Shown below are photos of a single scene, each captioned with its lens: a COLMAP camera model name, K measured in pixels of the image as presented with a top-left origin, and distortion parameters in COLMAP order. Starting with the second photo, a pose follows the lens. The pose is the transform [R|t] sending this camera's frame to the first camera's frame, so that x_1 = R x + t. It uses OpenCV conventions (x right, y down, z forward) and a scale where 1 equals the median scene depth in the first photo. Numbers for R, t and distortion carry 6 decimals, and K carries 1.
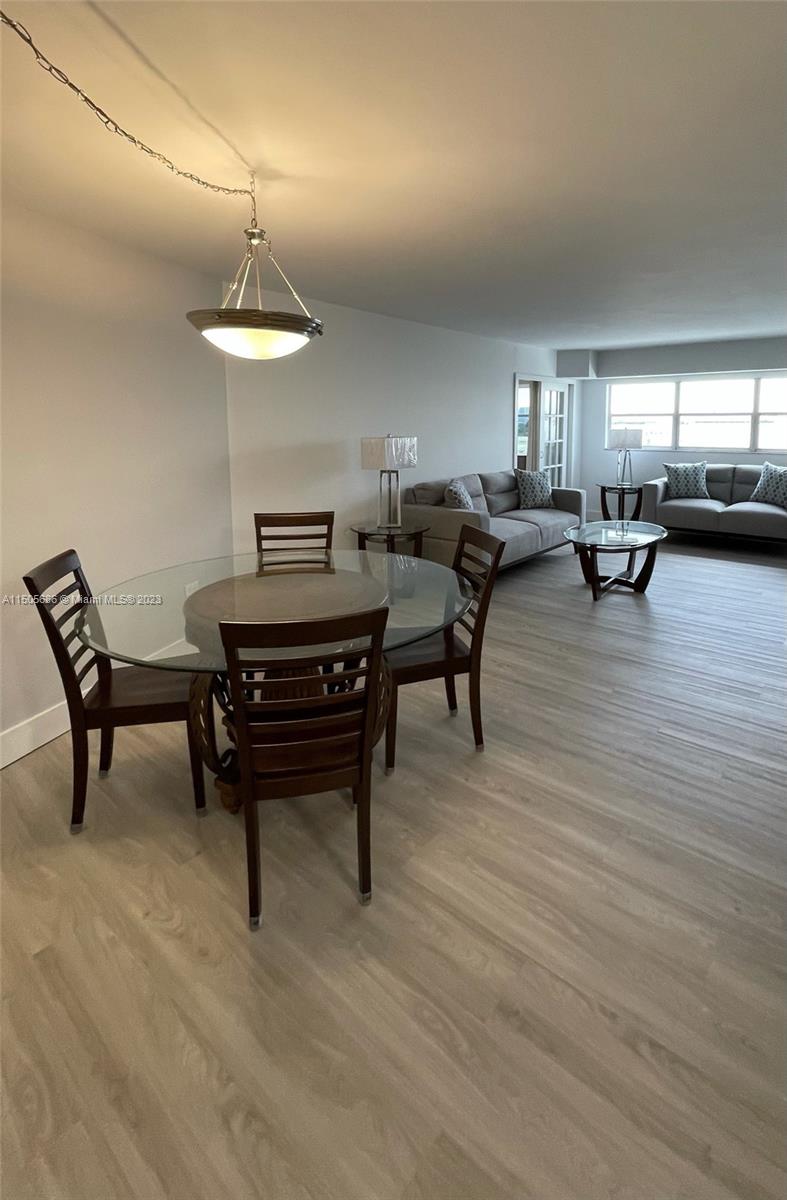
lens RADIAL K [[561.3, 0, 425.6], [0, 561.3, 486.3], [0, 0, 1]] dist [0.009370, -0.002242]
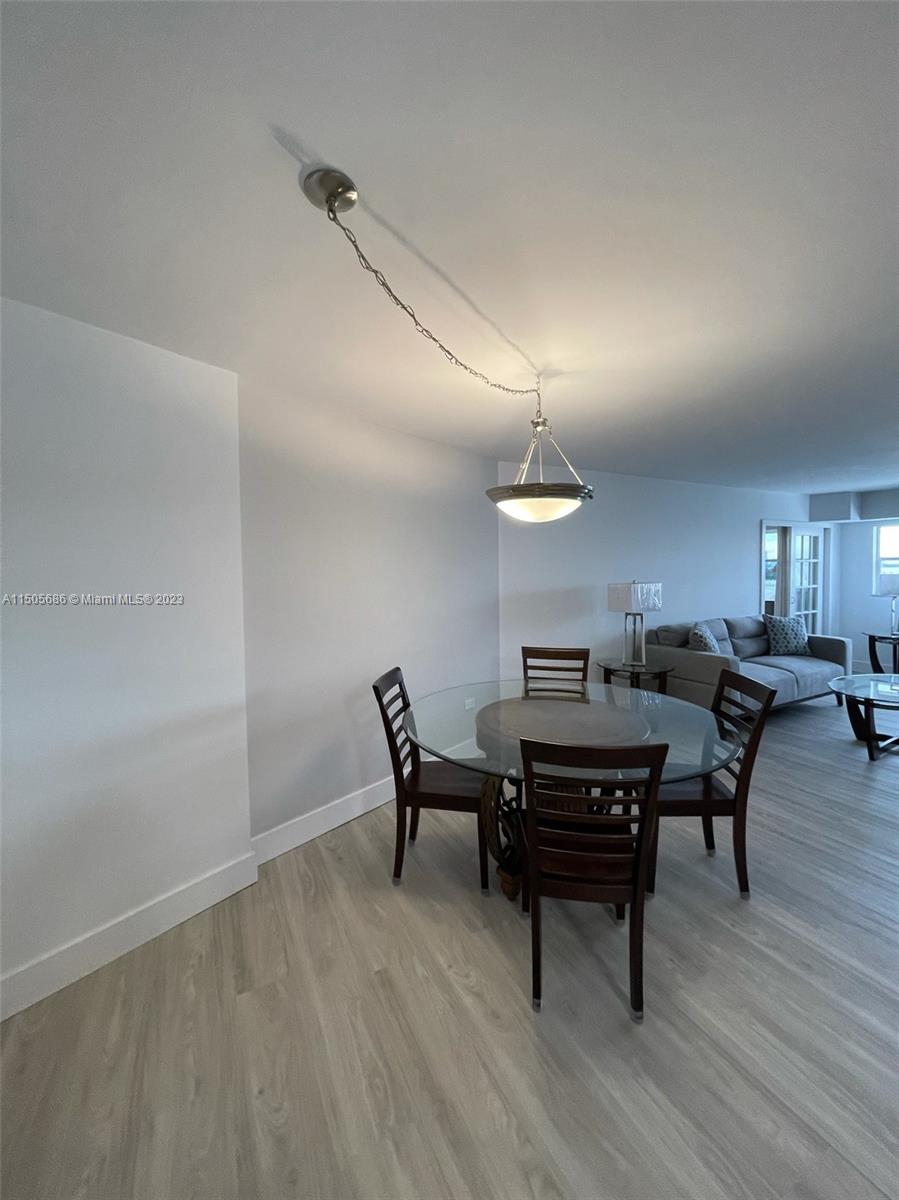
lens RADIAL K [[479.3, 0, 450.0], [0, 479.3, 590.7], [0, 0, 1]] dist [0.003276, -0.000304]
pose [[0.921209, 0.008429, -0.388976, -0.030908], [-0.034515, 0.997594, -0.060124, -0.002673], [0.387533, 0.068812, 0.919284, -0.011541]]
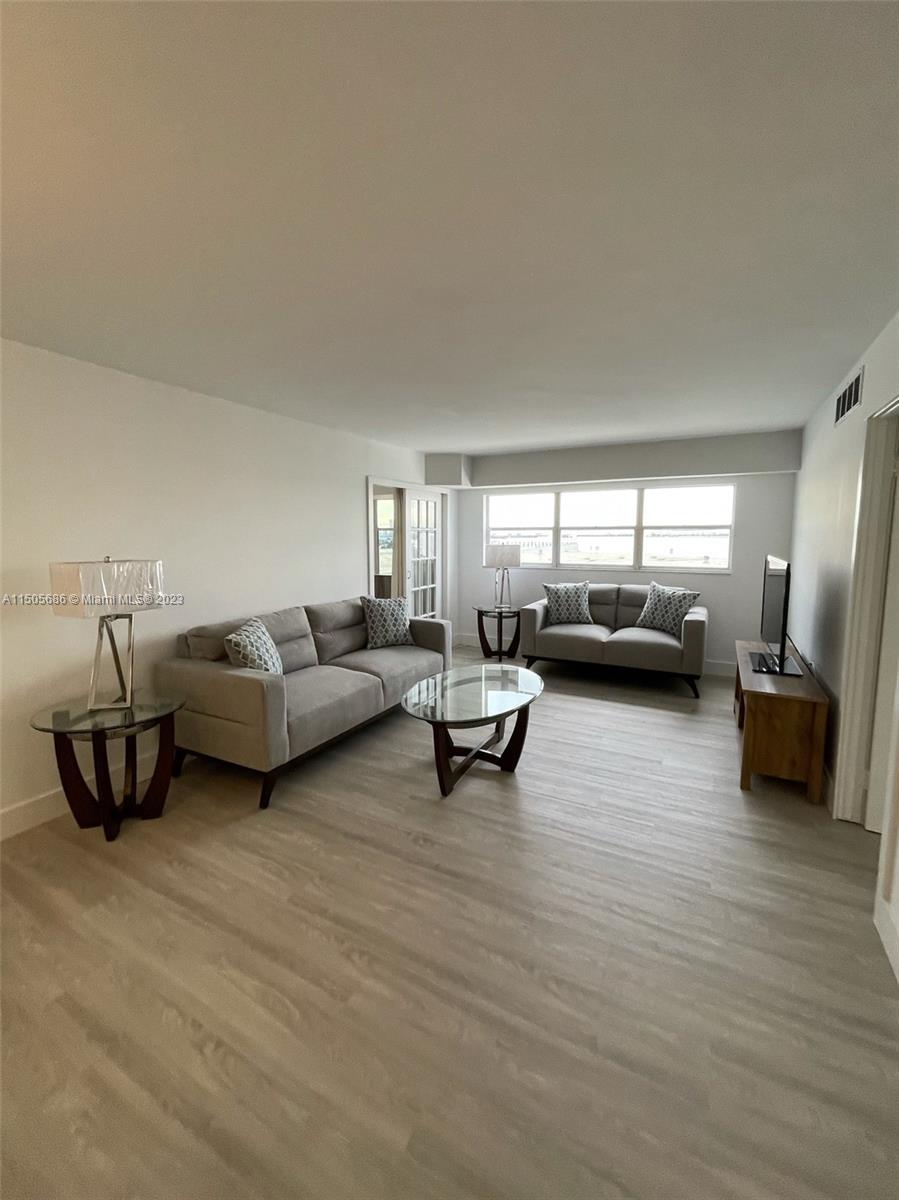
lens RADIAL K [[490.1, 0, 441.4], [0, 490.1, 590.0], [0, 0, 1]] dist [0.022439, 0.000123]
pose [[0.984850, -0.019538, 0.172304, 0.202872], [0.020381, 0.999787, -0.003128, -0.047575], [-0.172206, 0.006592, 0.985039, 0.411831]]
